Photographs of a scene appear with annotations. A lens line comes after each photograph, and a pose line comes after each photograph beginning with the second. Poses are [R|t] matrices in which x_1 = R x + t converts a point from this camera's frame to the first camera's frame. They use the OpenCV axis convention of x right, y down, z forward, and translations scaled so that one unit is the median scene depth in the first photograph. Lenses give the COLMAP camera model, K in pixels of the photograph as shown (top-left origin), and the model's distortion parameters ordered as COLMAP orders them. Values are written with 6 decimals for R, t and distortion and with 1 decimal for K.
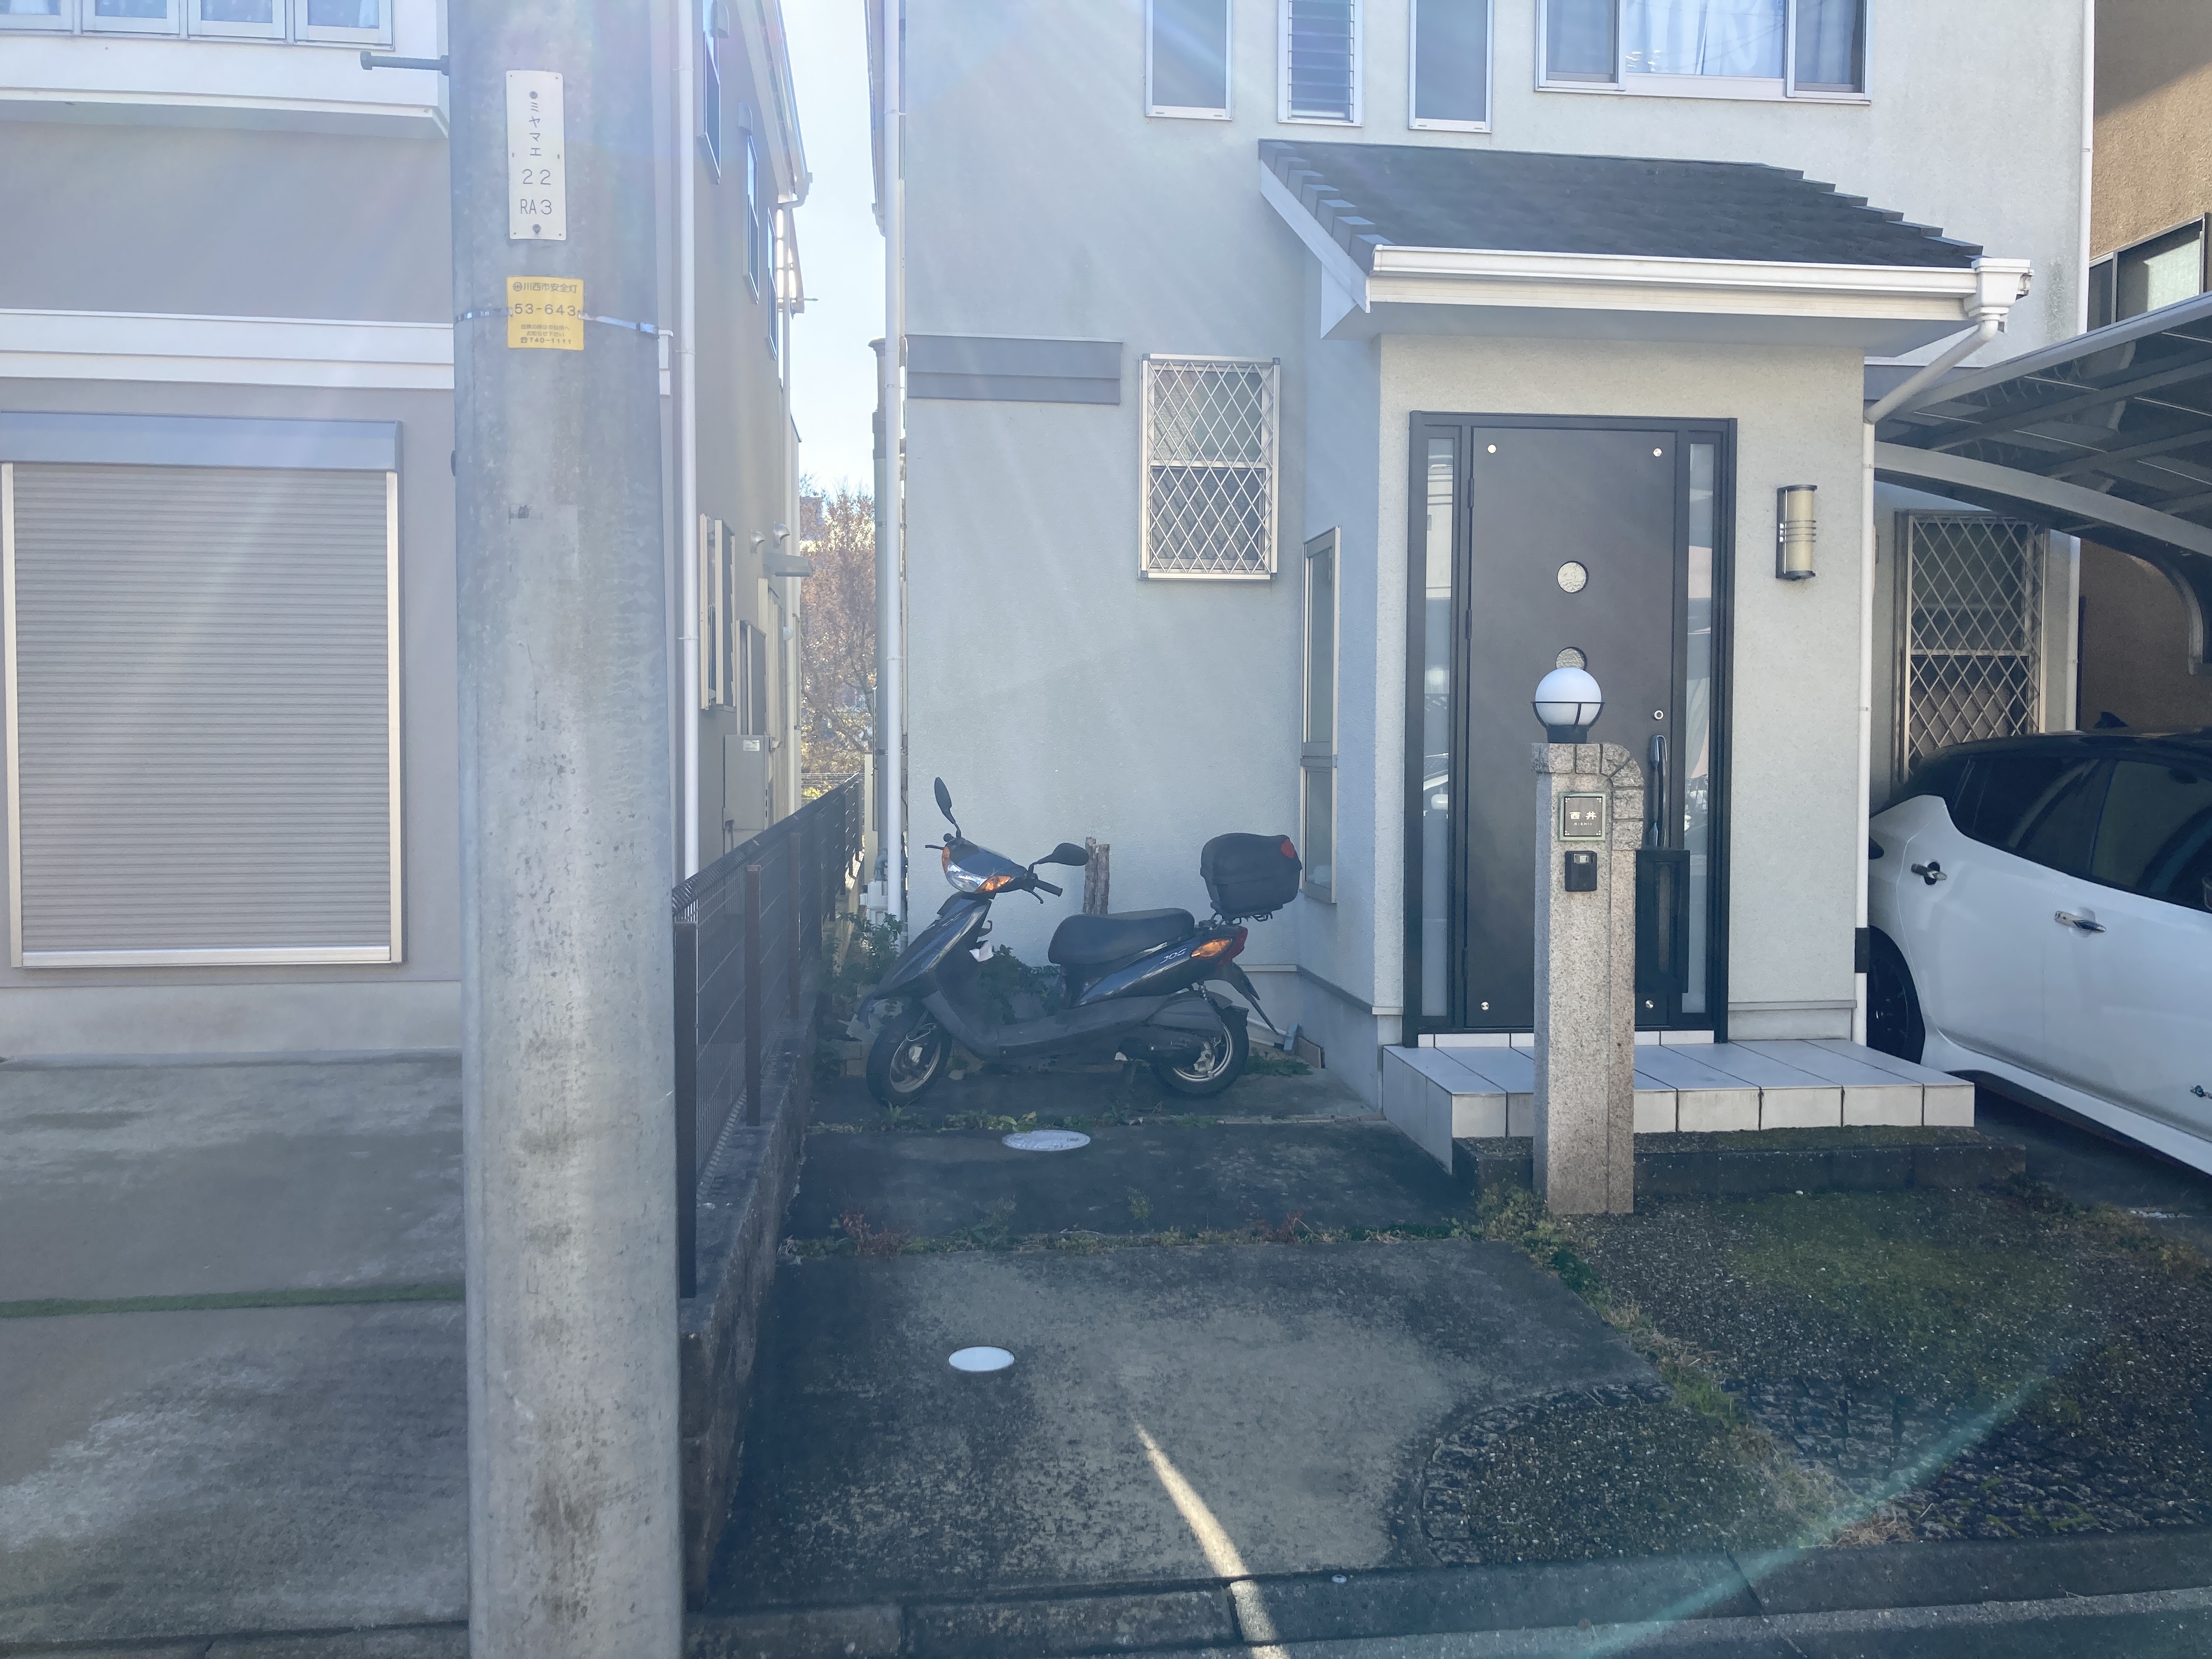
lens RADIAL K [[1836.6, 0, 1096.8], [0, 1836.6, 807.0], [0, 0, 1]] dist [0.013170, -0.011148]
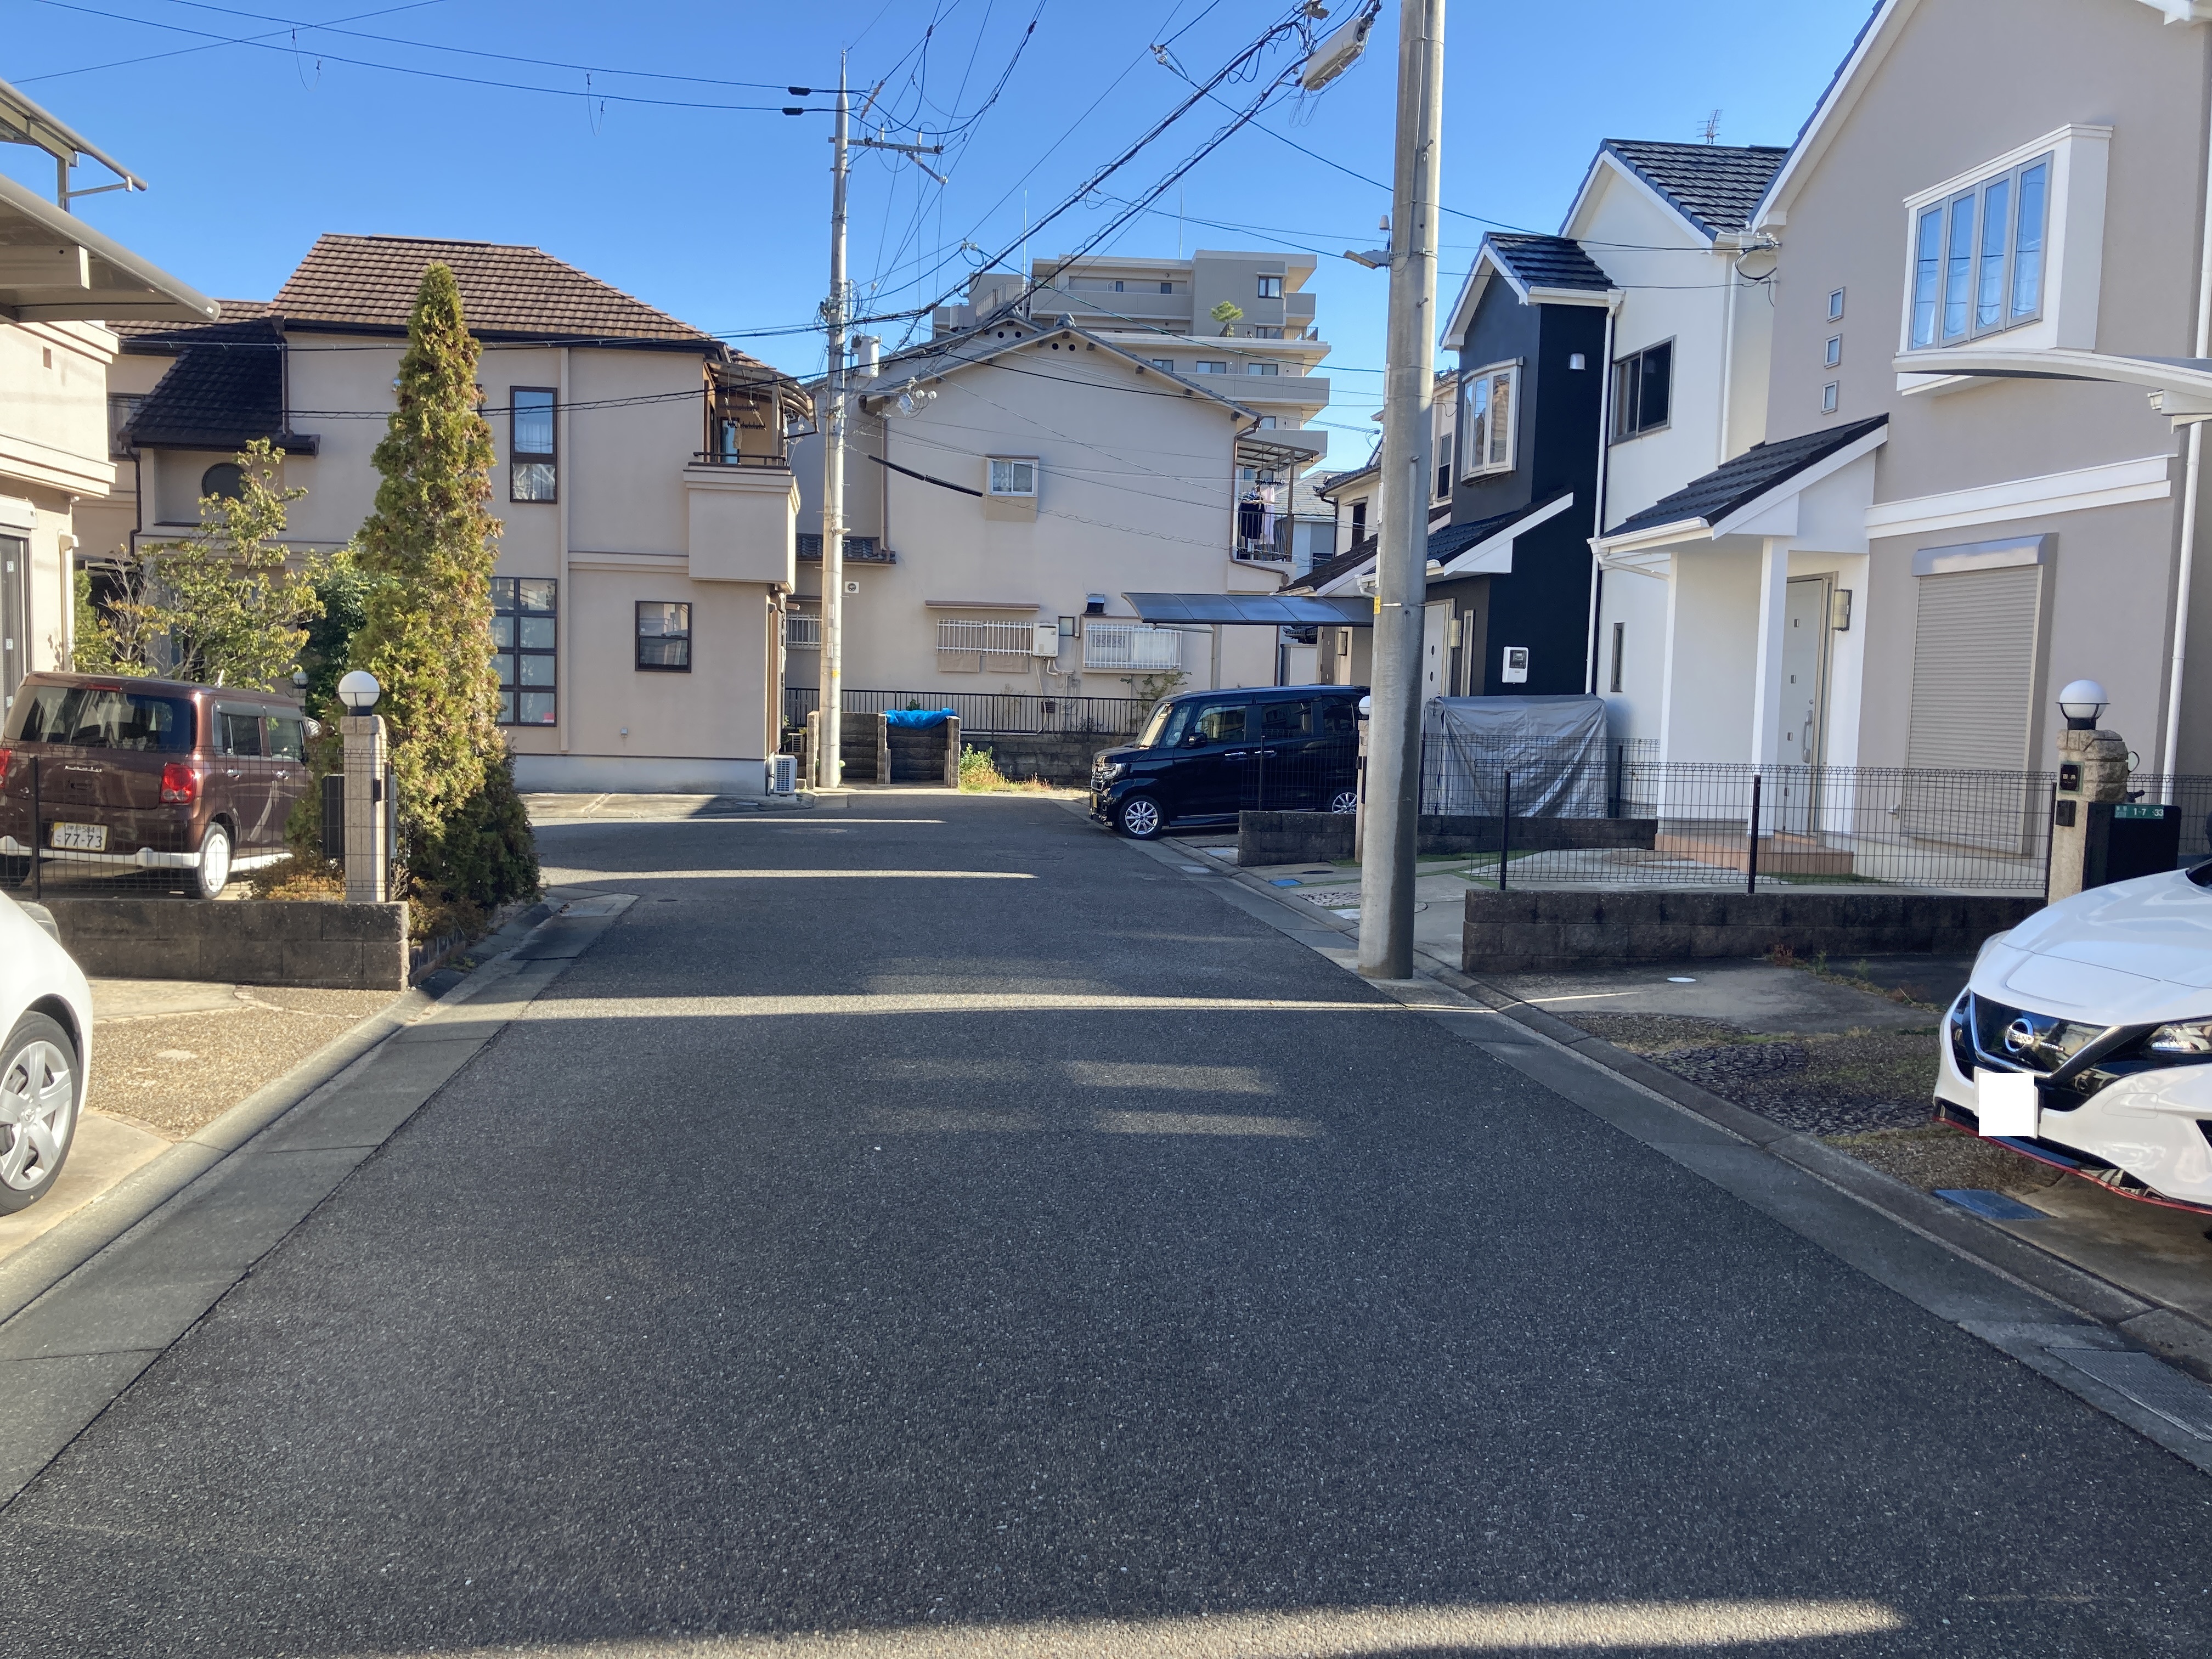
lens RADIAL K [[1788.1, 0, 1106.0], [0, 1788.1, 829.5], [0, 0, 1]] dist [0.010688, 0.008861]
pose [[0.016917, 0.075279, -0.997019, 1.749729], [-0.061544, 0.995349, 0.074109, -0.013254], [0.997961, 0.060107, 0.021471, 0.163294]]
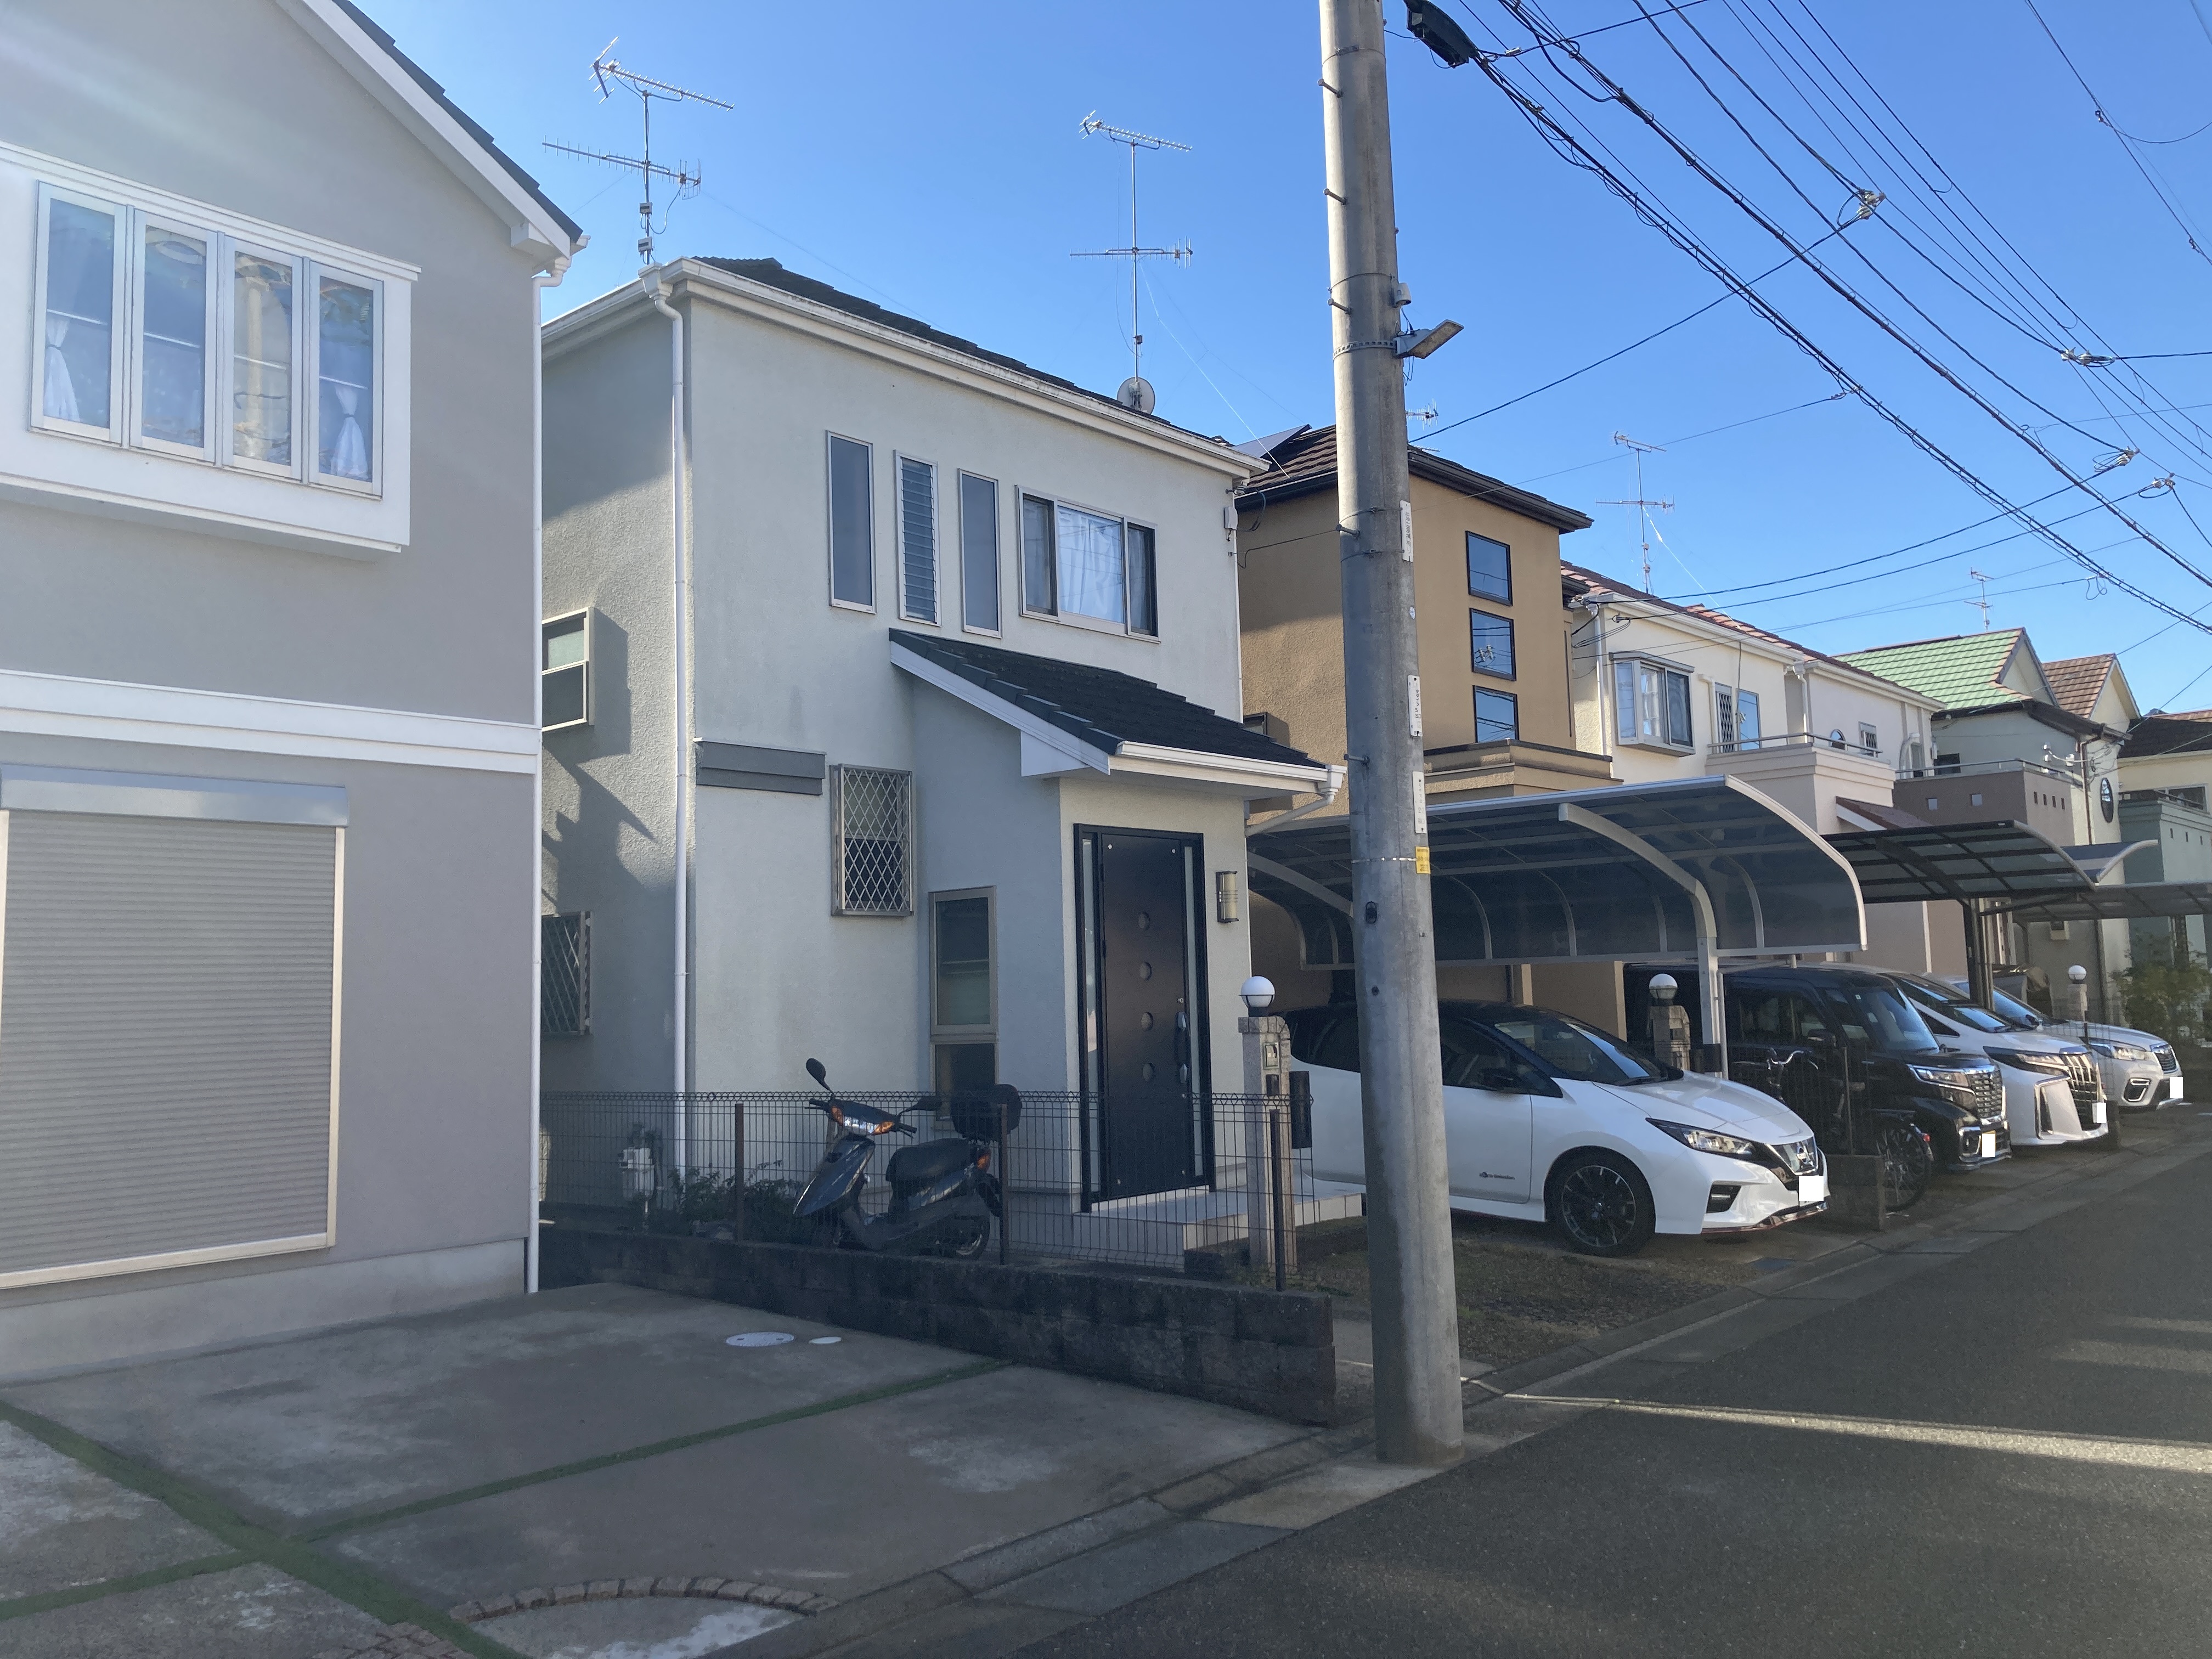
lens RADIAL K [[1823.6, 0, 1106.0], [0, 1823.6, 829.5], [0, 0, 1]] dist [-0.007479, 0.051850]
pose [[0.742916, 0.036113, 0.668410, -1.112465], [0.058673, 0.991187, -0.118765, -0.014558], [-0.666808, 0.127450, 0.734250, -0.286021]]
